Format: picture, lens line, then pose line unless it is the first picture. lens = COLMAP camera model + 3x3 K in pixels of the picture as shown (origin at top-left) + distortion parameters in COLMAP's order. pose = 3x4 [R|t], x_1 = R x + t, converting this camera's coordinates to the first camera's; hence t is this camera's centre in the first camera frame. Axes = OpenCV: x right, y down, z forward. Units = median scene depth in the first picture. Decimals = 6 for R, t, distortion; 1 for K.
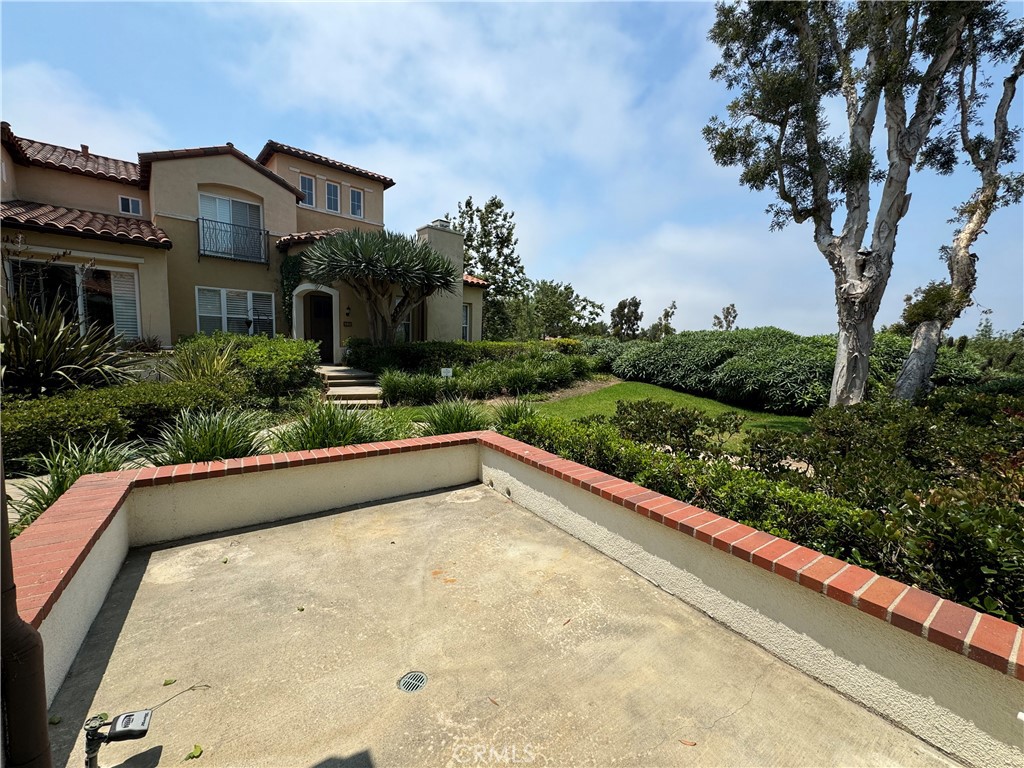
lens RADIAL K [[406.4, 0, 514.0], [0, 406.4, 384.9], [0, 0, 1]] dist [-0.003128, 0.000403]
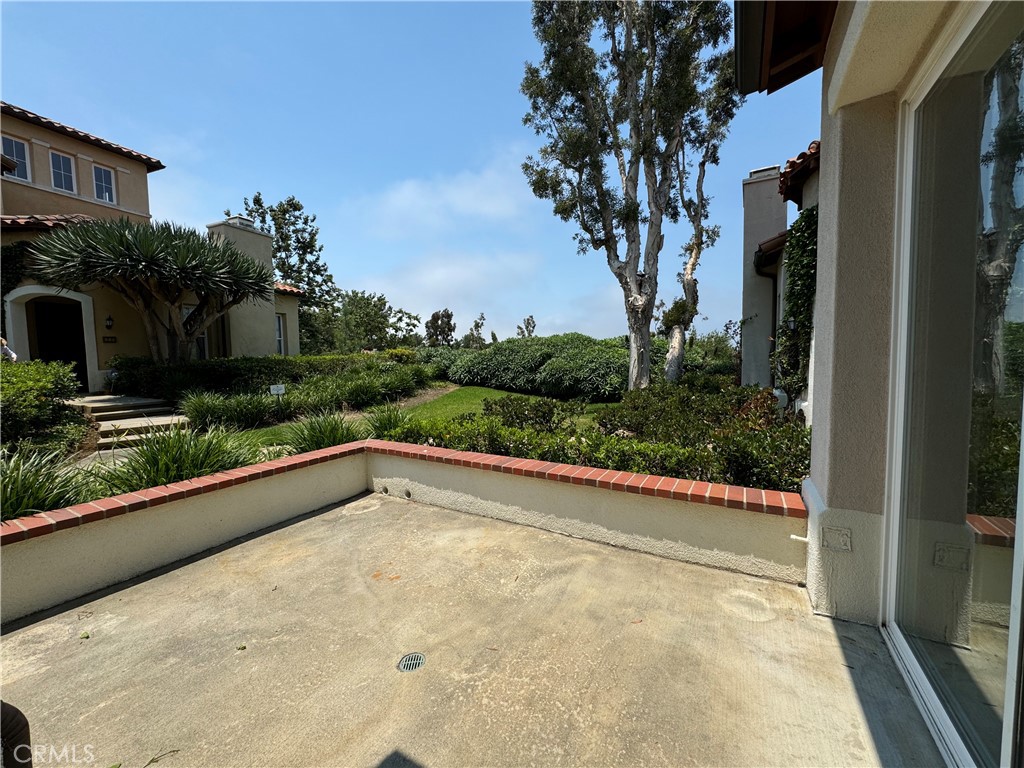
lens RADIAL K [[406.4, 0, 511.8], [0, 406.4, 384.4], [0, 0, 1]] dist [-0.003128, 0.000403]
pose [[0.902041, -0.071593, 0.425671, -0.110812], [0.084237, 0.996386, -0.010925, 0.014260], [-0.423350, 0.045712, 0.904812, -0.023270]]
